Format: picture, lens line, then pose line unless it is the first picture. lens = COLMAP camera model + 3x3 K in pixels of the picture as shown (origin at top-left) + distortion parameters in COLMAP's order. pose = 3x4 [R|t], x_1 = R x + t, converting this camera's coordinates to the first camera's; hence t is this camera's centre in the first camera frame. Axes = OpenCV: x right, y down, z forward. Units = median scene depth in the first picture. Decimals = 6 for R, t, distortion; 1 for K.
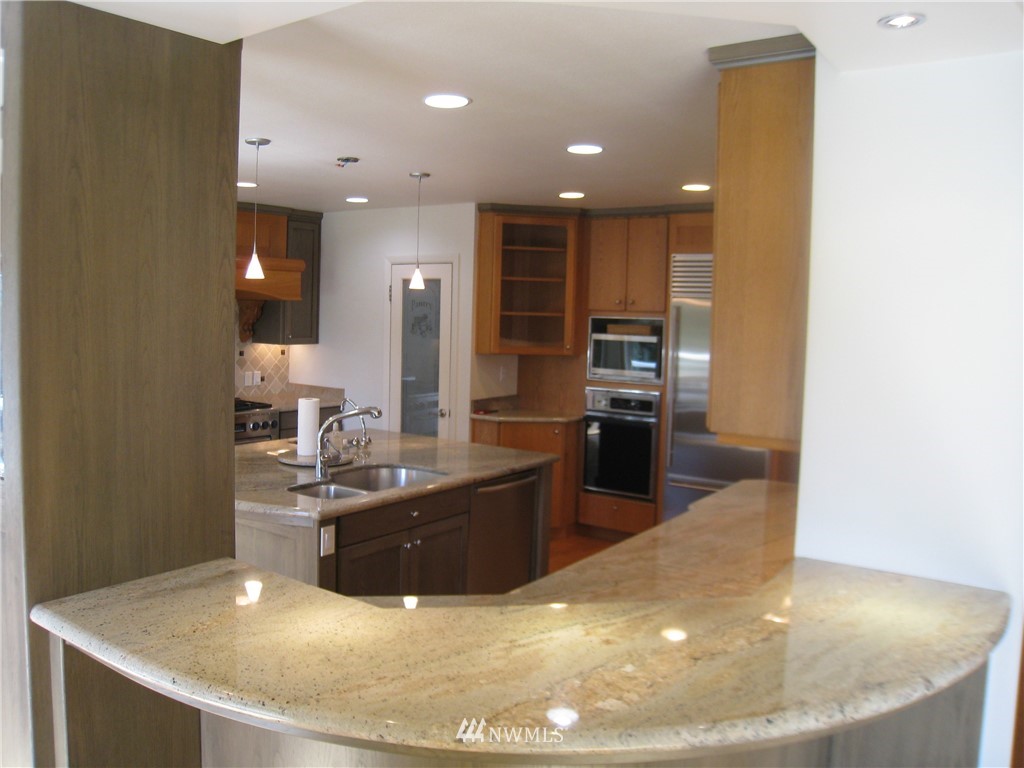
lens RADIAL K [[854.2, 0, 468.1], [0, 854.2, 367.7], [0, 0, 1]] dist [-0.166989, 0.109115]
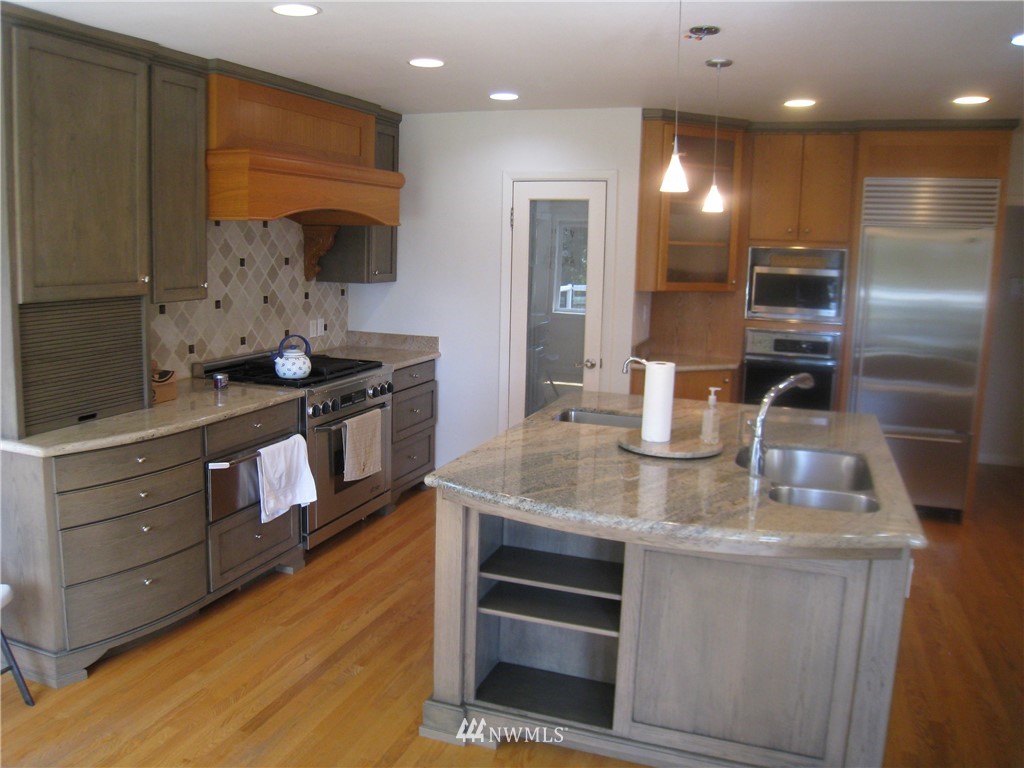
lens RADIAL K [[854.2, 0, 468.1], [0, 854.2, 367.7], [0, 0, 1]] dist [-0.166989, 0.109115]
pose [[0.966833, -0.042414, 0.251861, -0.361071], [0.021052, 0.995993, 0.086916, -0.017410], [-0.254539, -0.078731, 0.963852, 0.240257]]
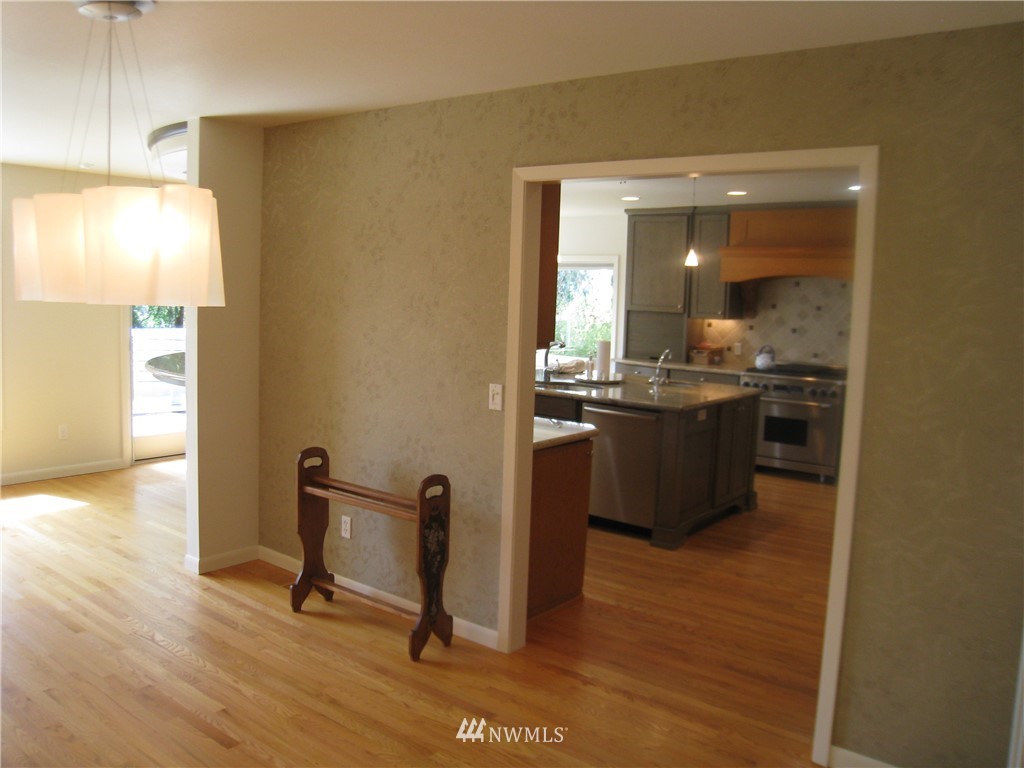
lens RADIAL K [[854.2, 0, 468.1], [0, 854.2, 367.7], [0, 0, 1]] dist [-0.166989, 0.109115]
pose [[-0.056428, 0.066704, -0.996176, 0.918615], [-0.099095, 0.992465, 0.072069, 0.000700], [0.993477, 0.102782, -0.049393, 0.577437]]
